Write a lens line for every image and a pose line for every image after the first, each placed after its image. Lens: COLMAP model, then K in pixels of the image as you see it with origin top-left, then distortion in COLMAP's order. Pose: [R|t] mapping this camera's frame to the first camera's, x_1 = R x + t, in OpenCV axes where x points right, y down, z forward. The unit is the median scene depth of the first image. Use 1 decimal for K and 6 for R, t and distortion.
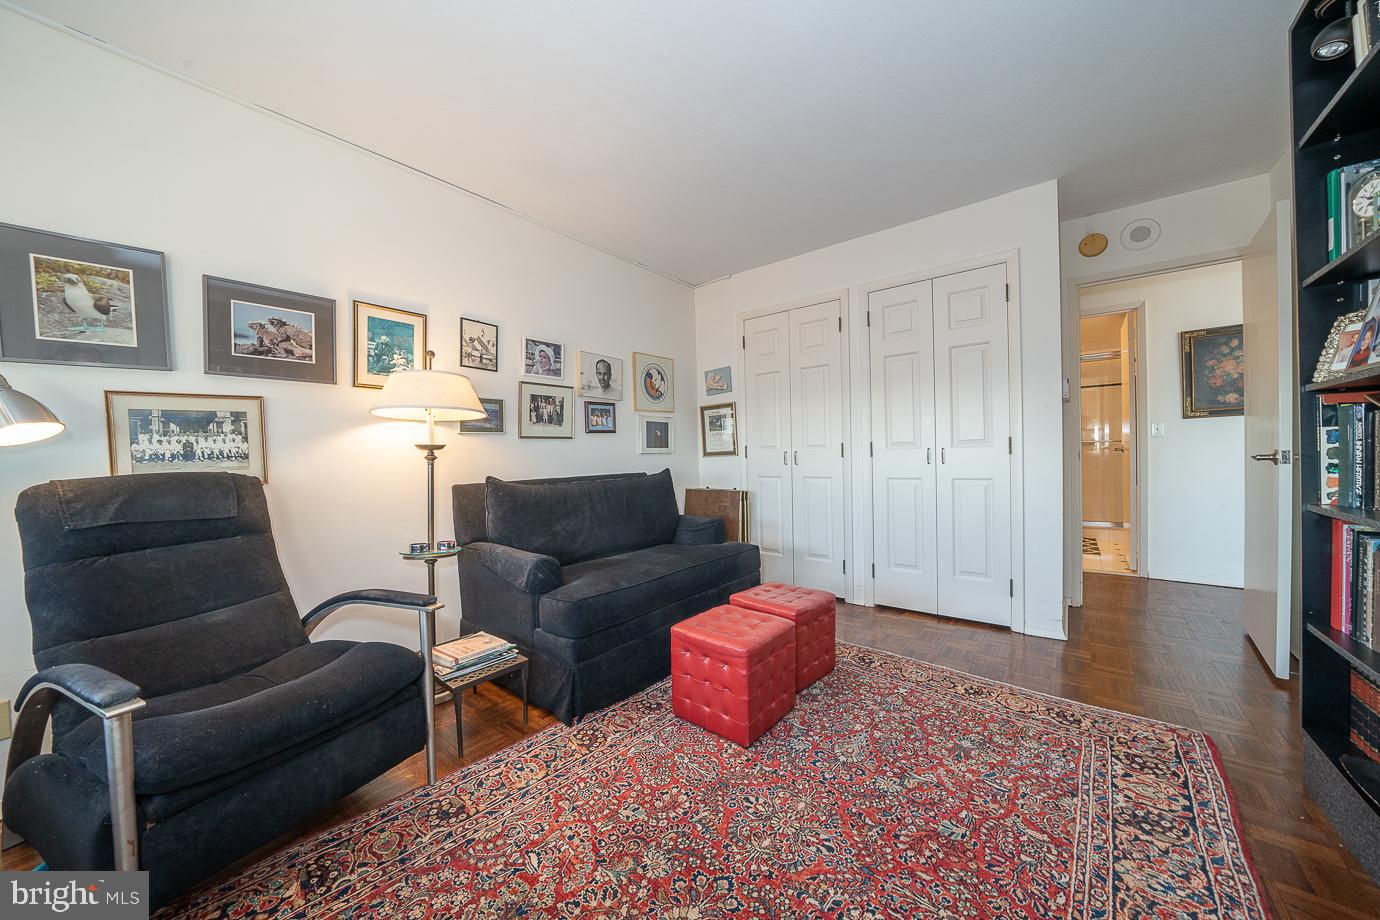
lens RADIAL K [[477.2, 0, 693.1], [0, 477.2, 460.5], [0, 0, 1]] dist [-0.023743, 0.000330]
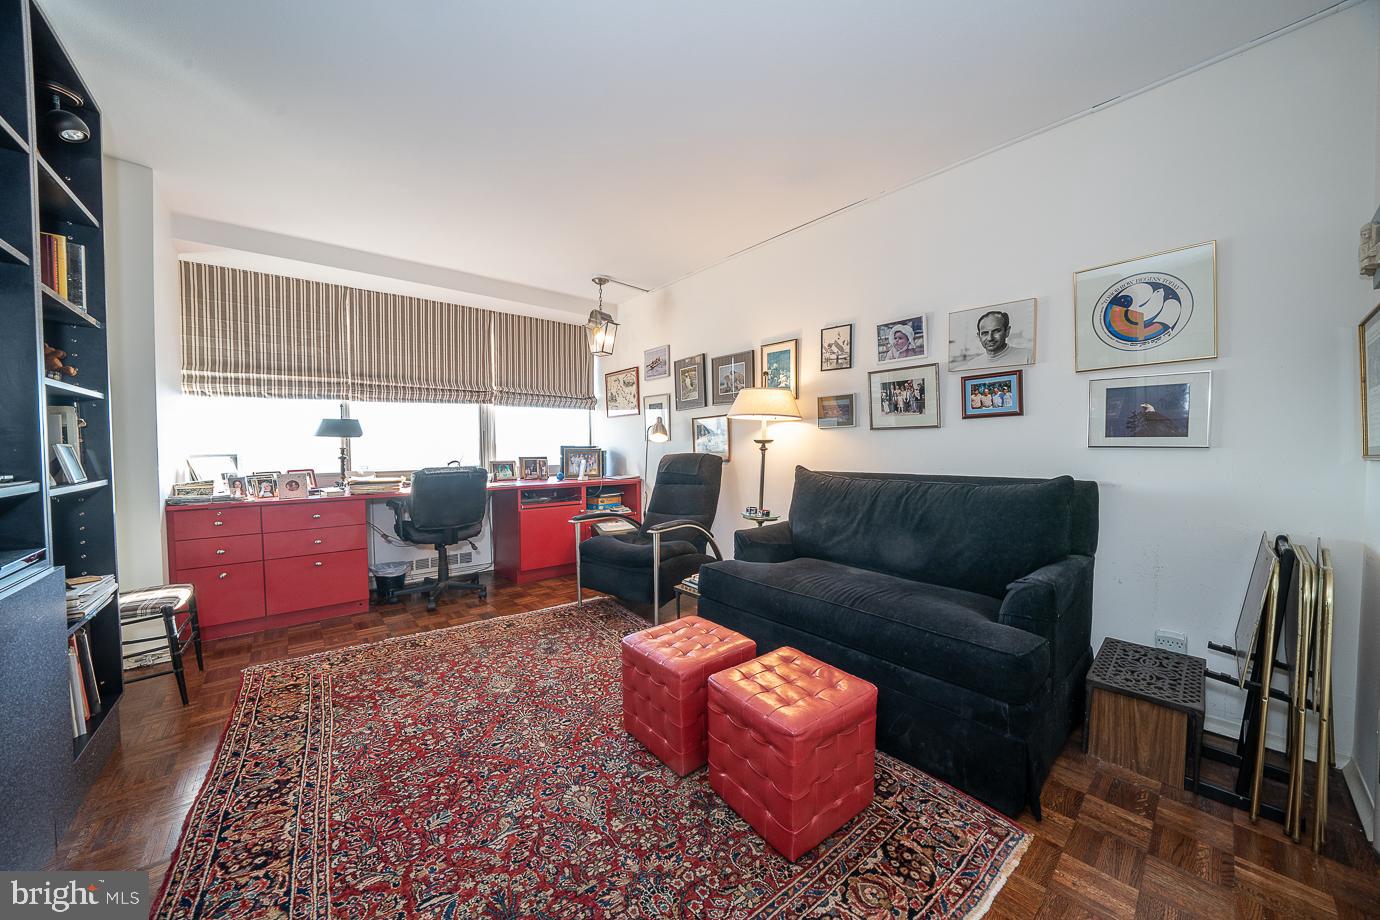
lens RADIAL K [[477.2, 0, 693.1], [0, 477.2, 460.5], [0, 0, 1]] dist [-0.023743, 0.000330]
pose [[-0.181061, 0.054553, -0.981958, 0.712658], [0.000415, 0.998465, 0.055394, -0.040527], [0.983472, 0.009622, -0.180805, 0.860192]]
